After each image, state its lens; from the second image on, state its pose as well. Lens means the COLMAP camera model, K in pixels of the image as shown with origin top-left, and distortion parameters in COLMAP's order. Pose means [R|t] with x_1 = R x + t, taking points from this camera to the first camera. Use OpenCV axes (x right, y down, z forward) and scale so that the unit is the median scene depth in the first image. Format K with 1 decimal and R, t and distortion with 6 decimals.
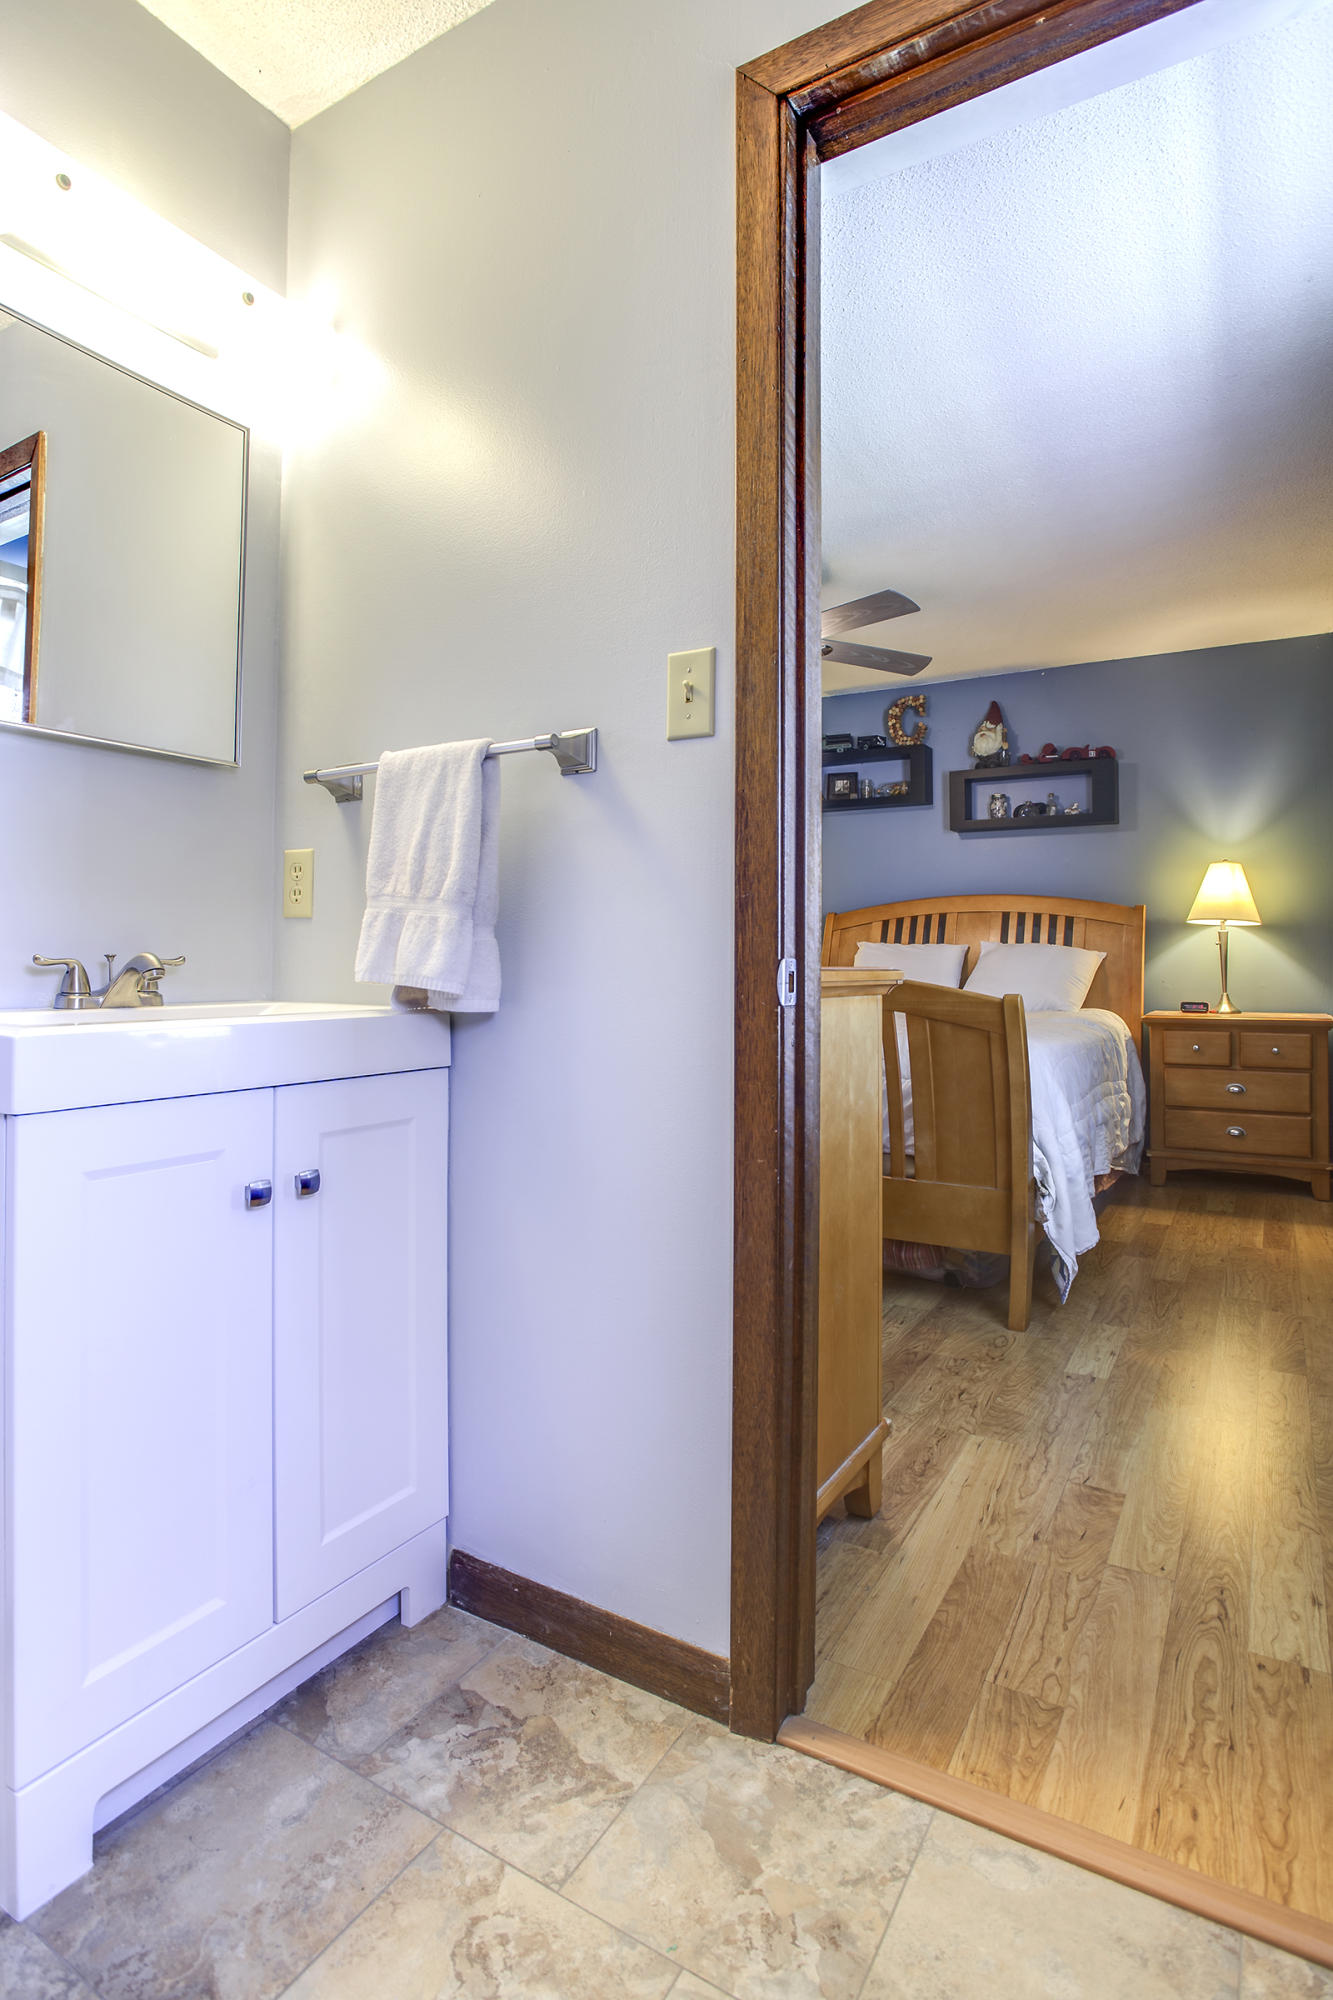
lens RADIAL K [[1006.4, 0, 673.0], [0, 1006.4, 969.5], [0, 0, 1]] dist [-0.048276, 0.012776]
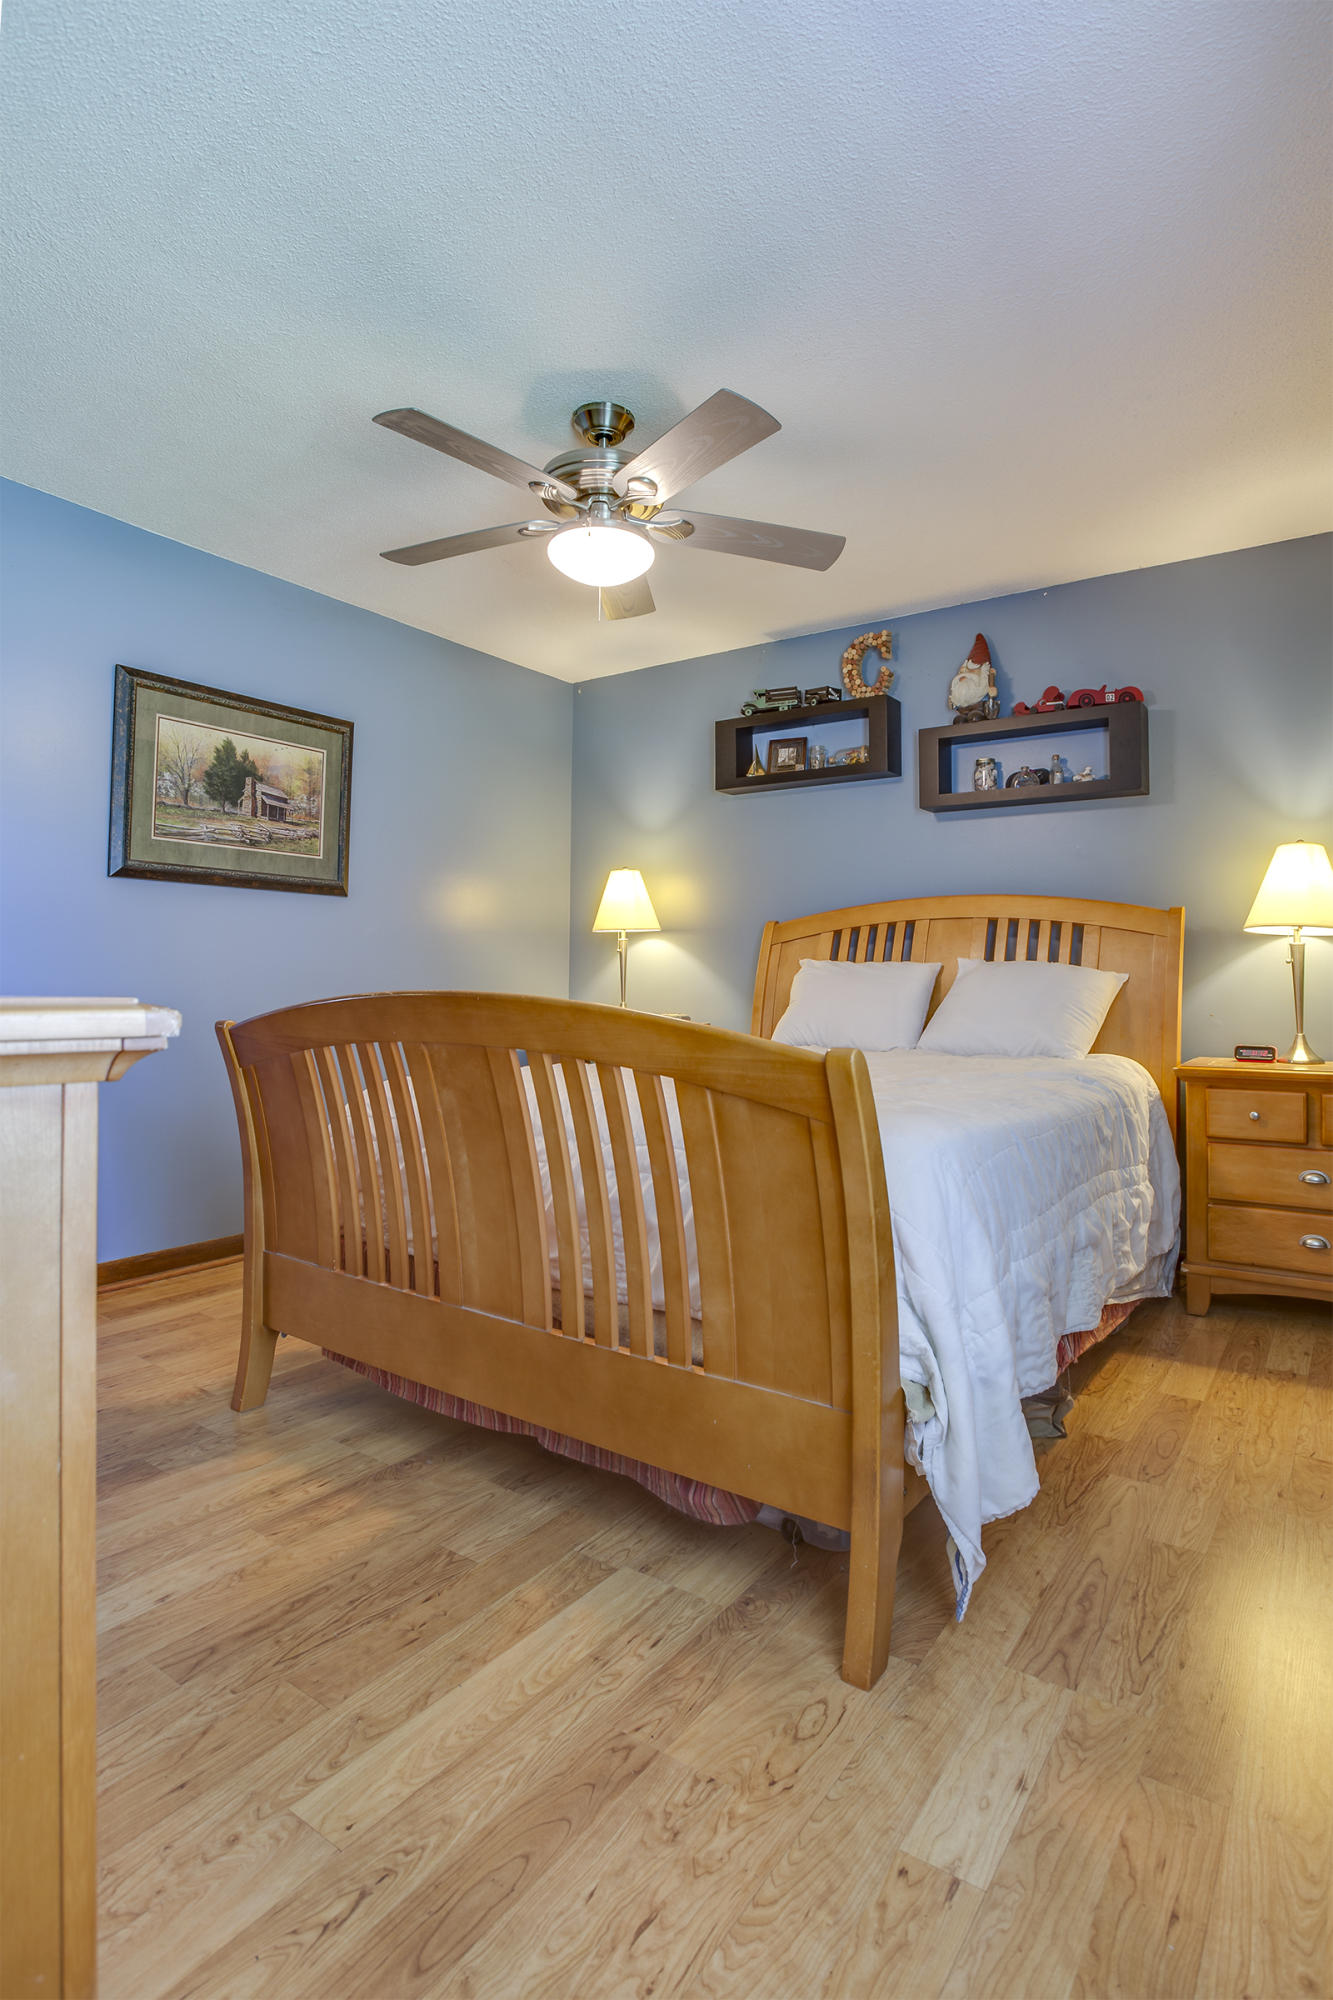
lens RADIAL K [[1004.3, 0, 693.5], [0, 1004.3, 978.7], [0, 0, 1]] dist [-0.052724, 0.020279]
pose [[0.997962, 0.004295, -0.063660, 0.186928], [-0.005188, 0.999890, -0.013873, -0.002443], [0.063593, 0.014175, 0.997875, 0.301958]]
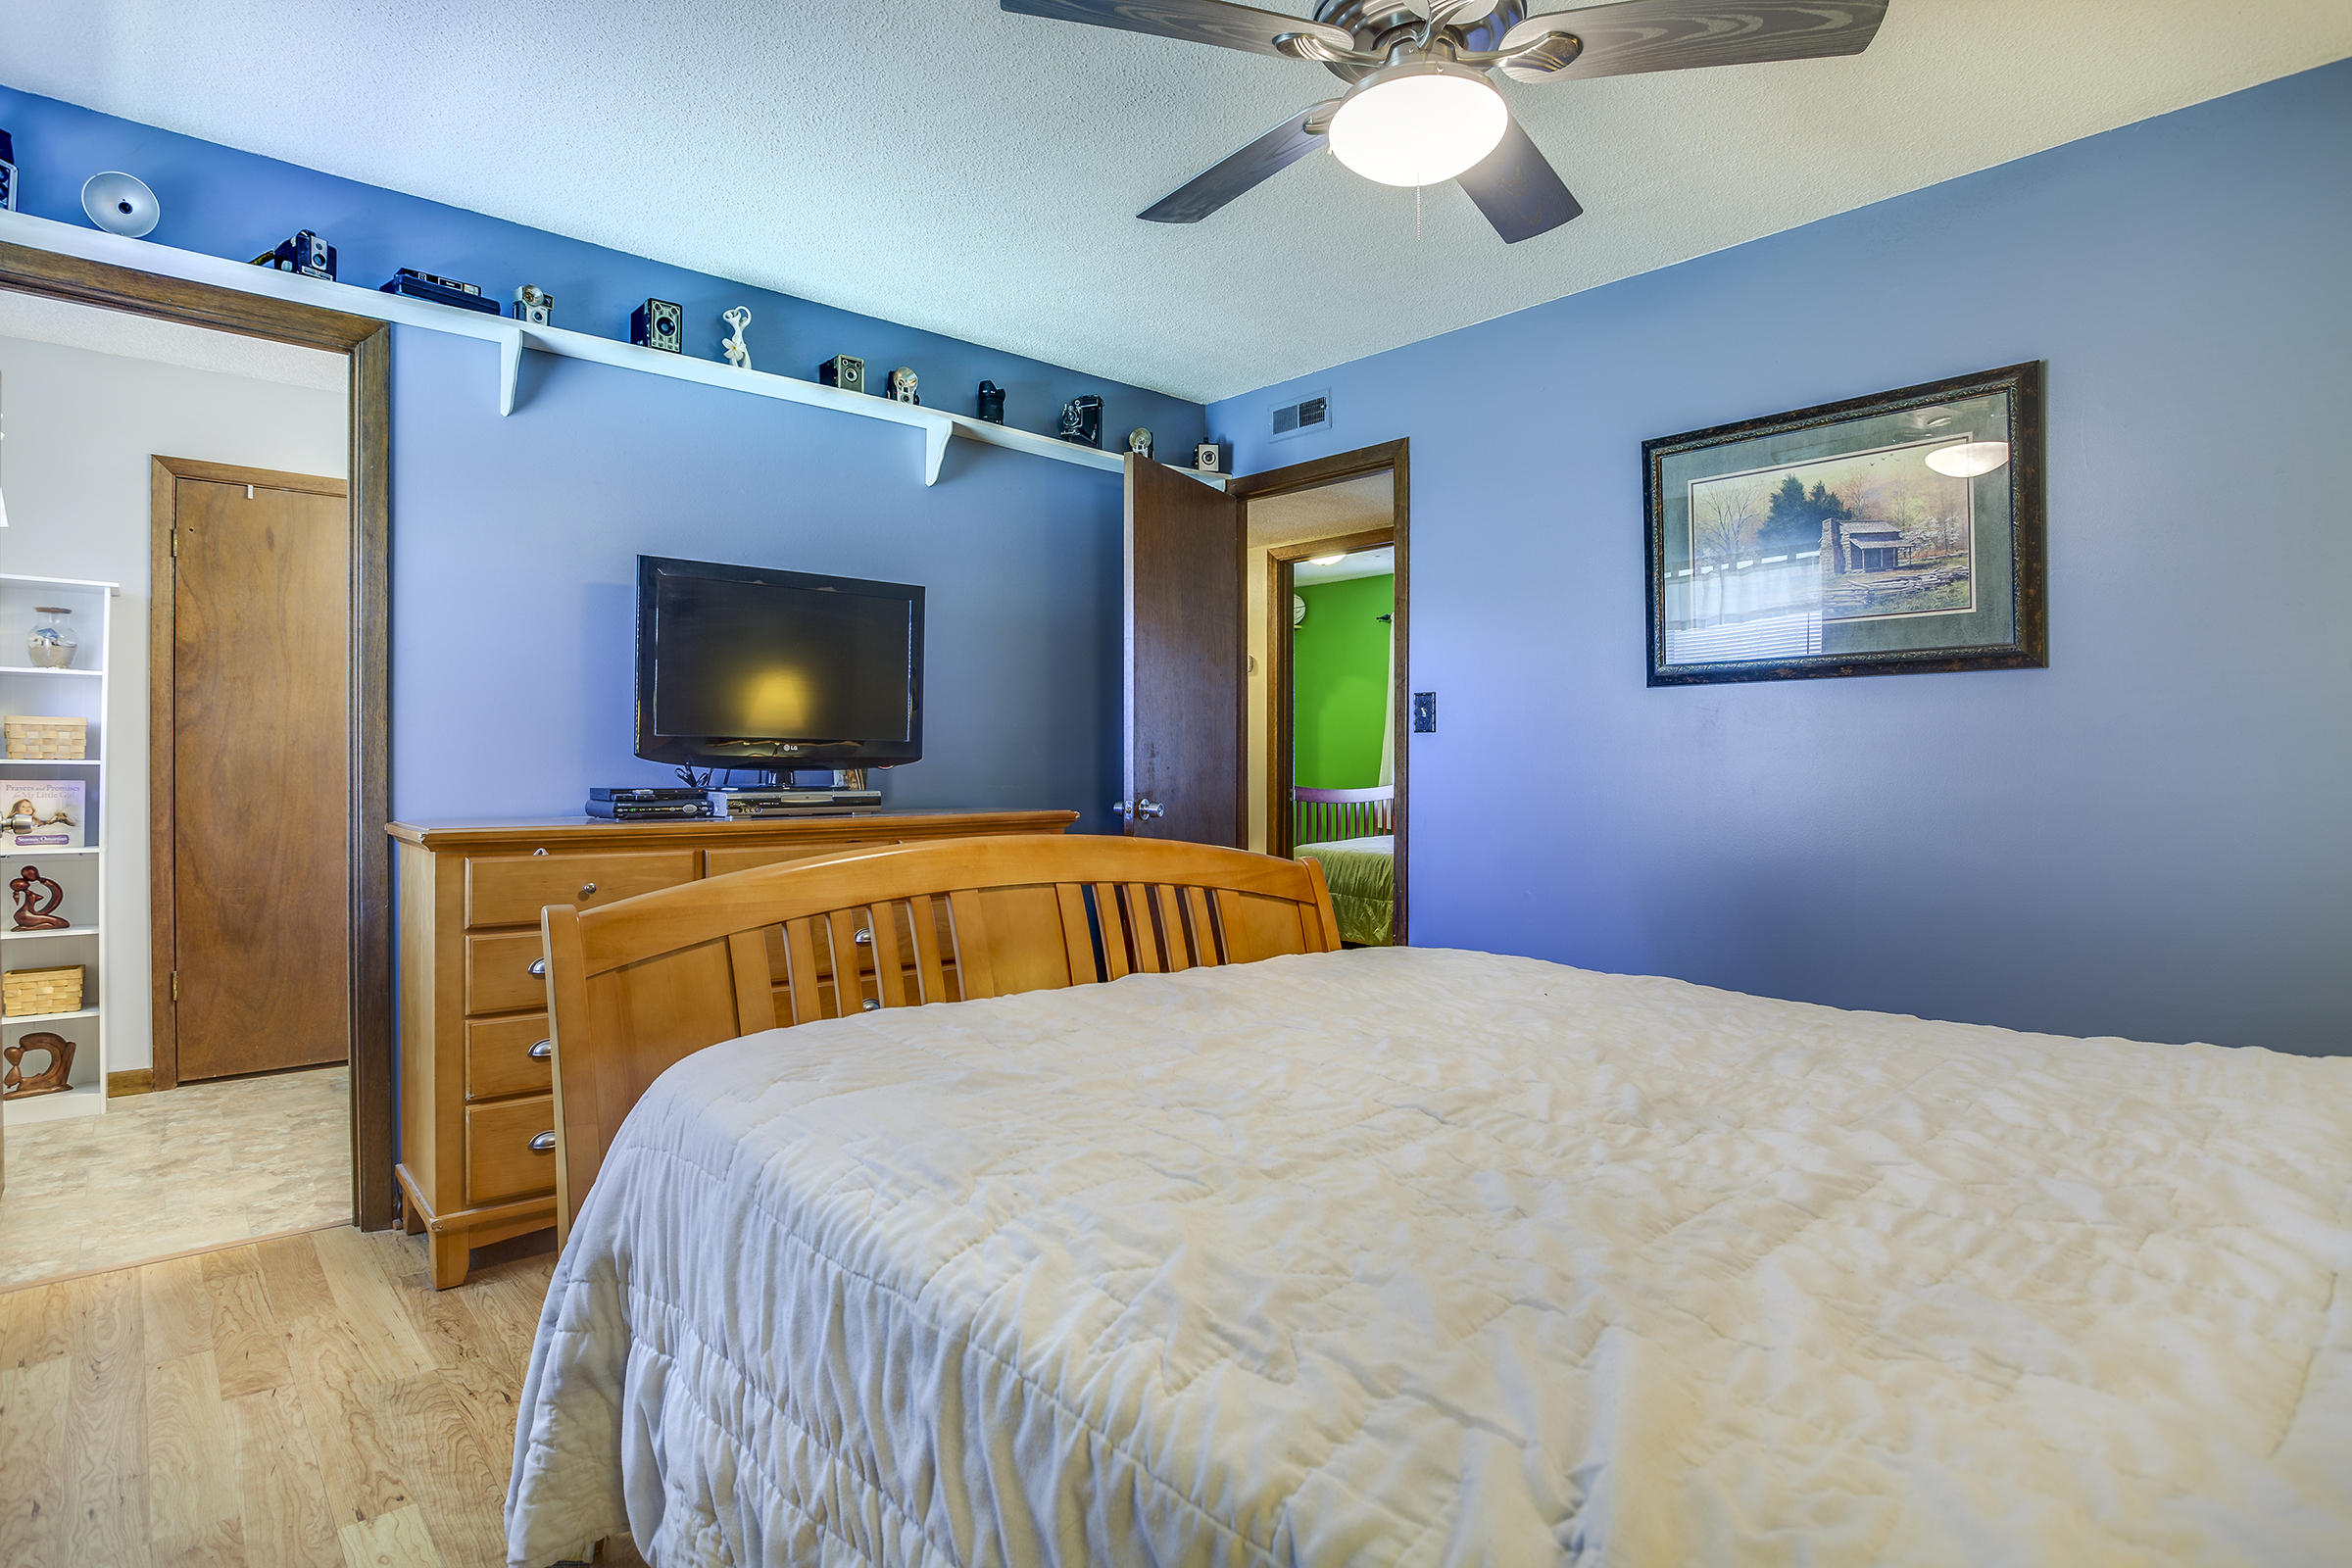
lens RADIAL K [[1220.5, 0, 1173.8], [0, 1220.5, 797.9], [0, 0, 1]] dist [-0.049747, 0.017033]
pose [[-0.301806, 0.019061, -0.953179, 0.550058], [-0.008210, 0.999711, 0.022591, -0.032208], [0.953334, 0.014643, -0.301562, 0.967285]]
